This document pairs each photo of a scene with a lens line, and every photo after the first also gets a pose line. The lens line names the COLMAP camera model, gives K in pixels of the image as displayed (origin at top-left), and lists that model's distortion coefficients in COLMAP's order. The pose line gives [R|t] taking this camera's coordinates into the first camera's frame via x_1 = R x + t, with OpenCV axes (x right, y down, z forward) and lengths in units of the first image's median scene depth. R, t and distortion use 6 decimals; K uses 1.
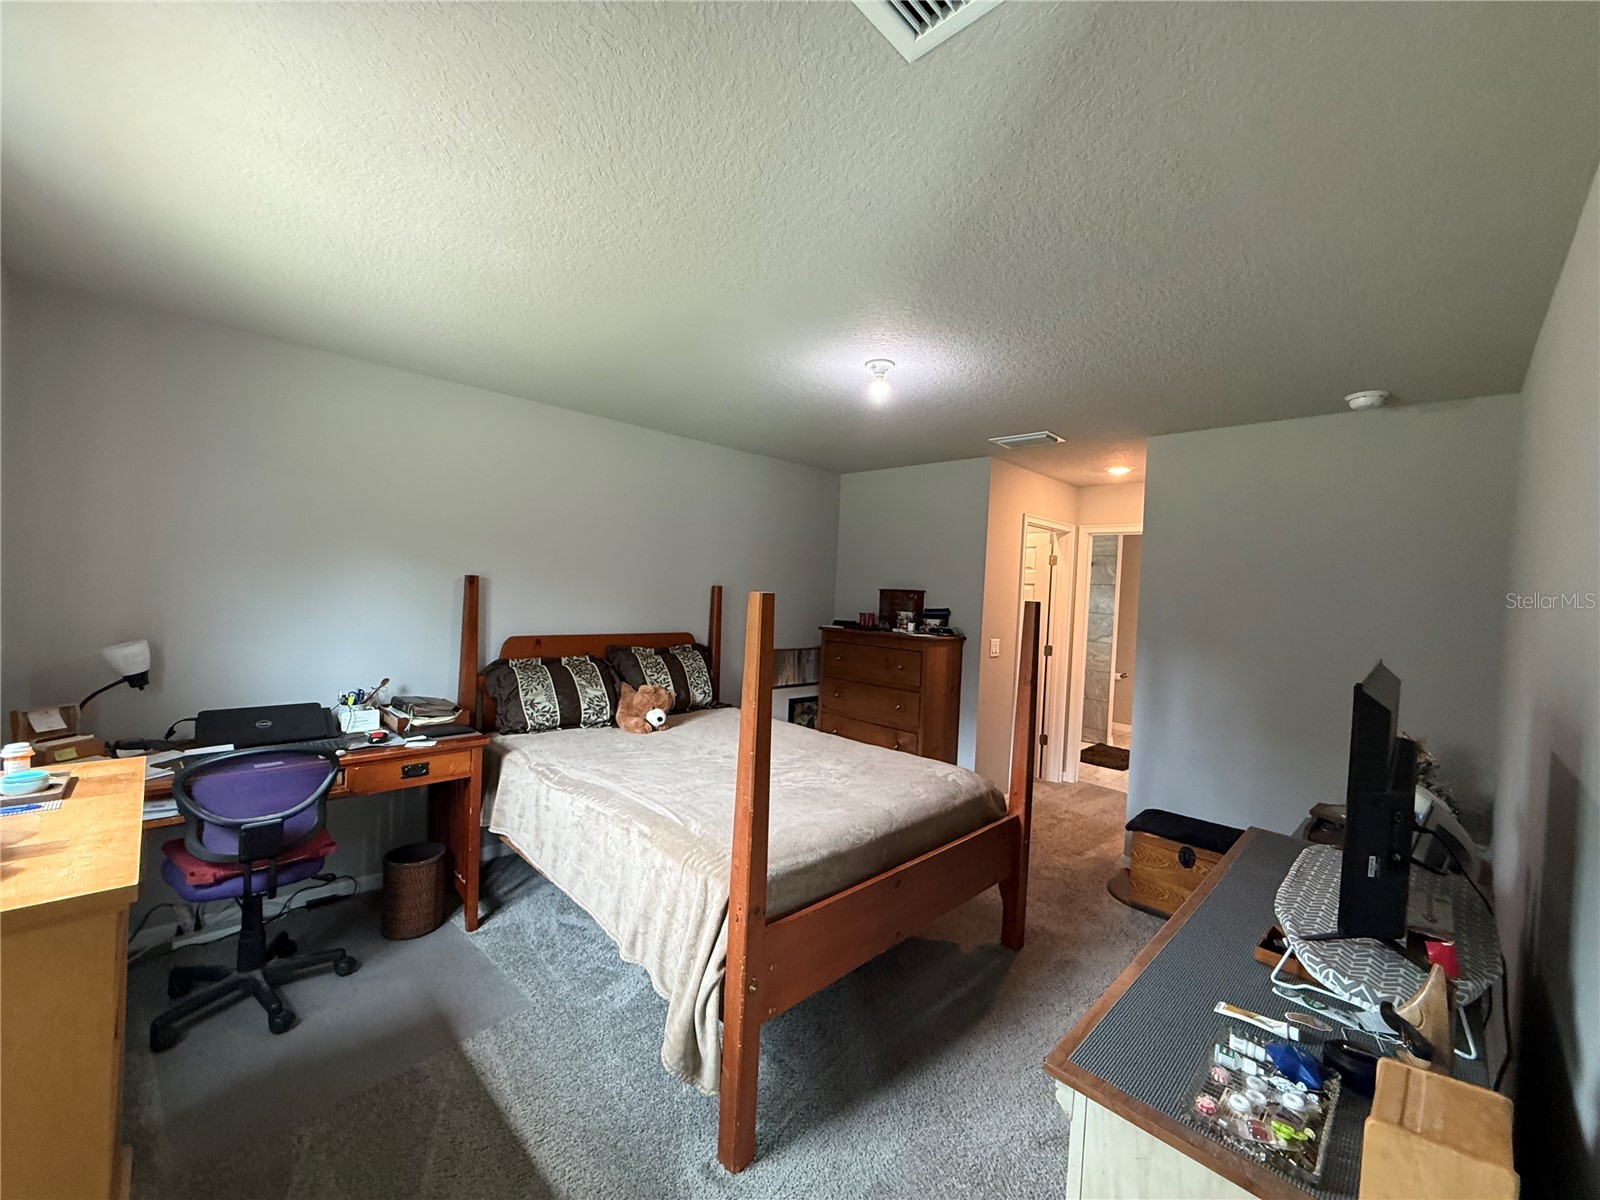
lens RADIAL K [[635.3, 0, 802.0], [0, 635.3, 600.1], [0, 0, 1]] dist [-0.016529, -0.000658]
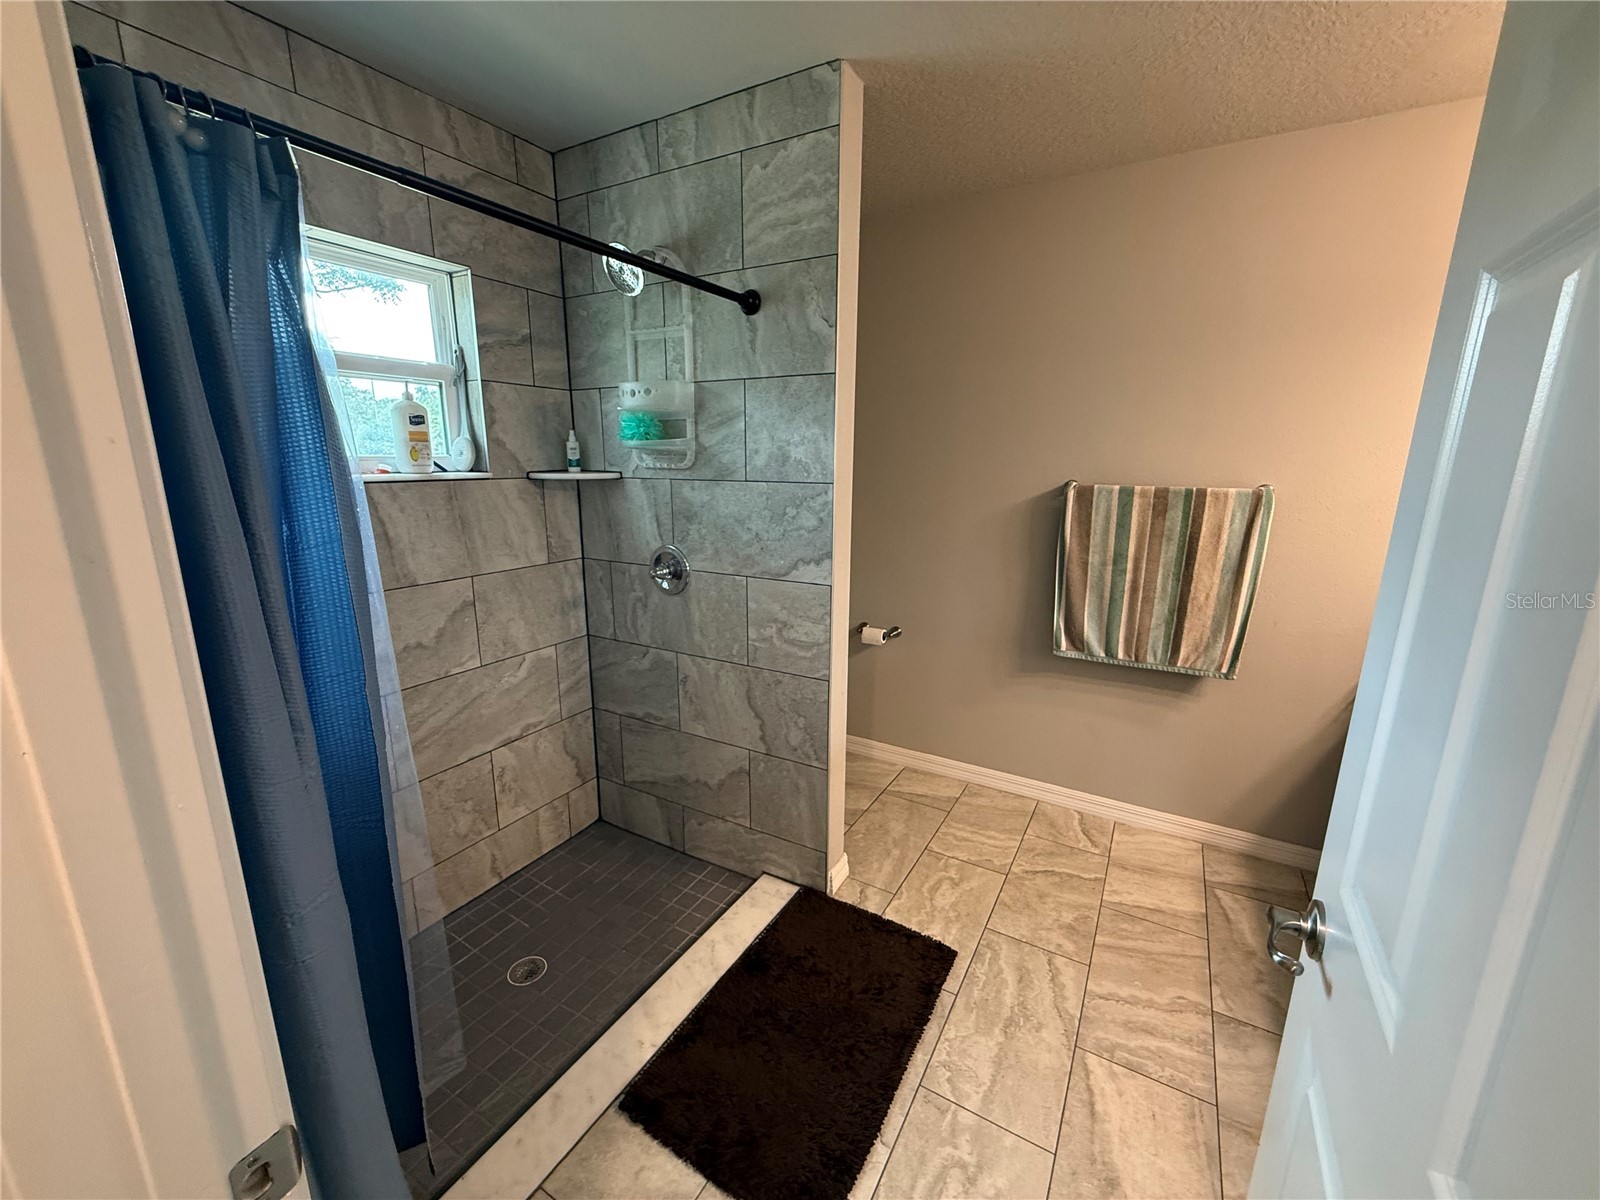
lens RADIAL K [[635.3, 0, 799.4], [0, 635.3, 600.9], [0, 0, 1]] dist [-0.016529, -0.000658]
pose [[0.964370, -0.102565, 0.243867, 0.401369], [0.046730, 0.973337, 0.224571, 0.009056], [-0.260398, -0.205173, 0.943449, 0.722518]]
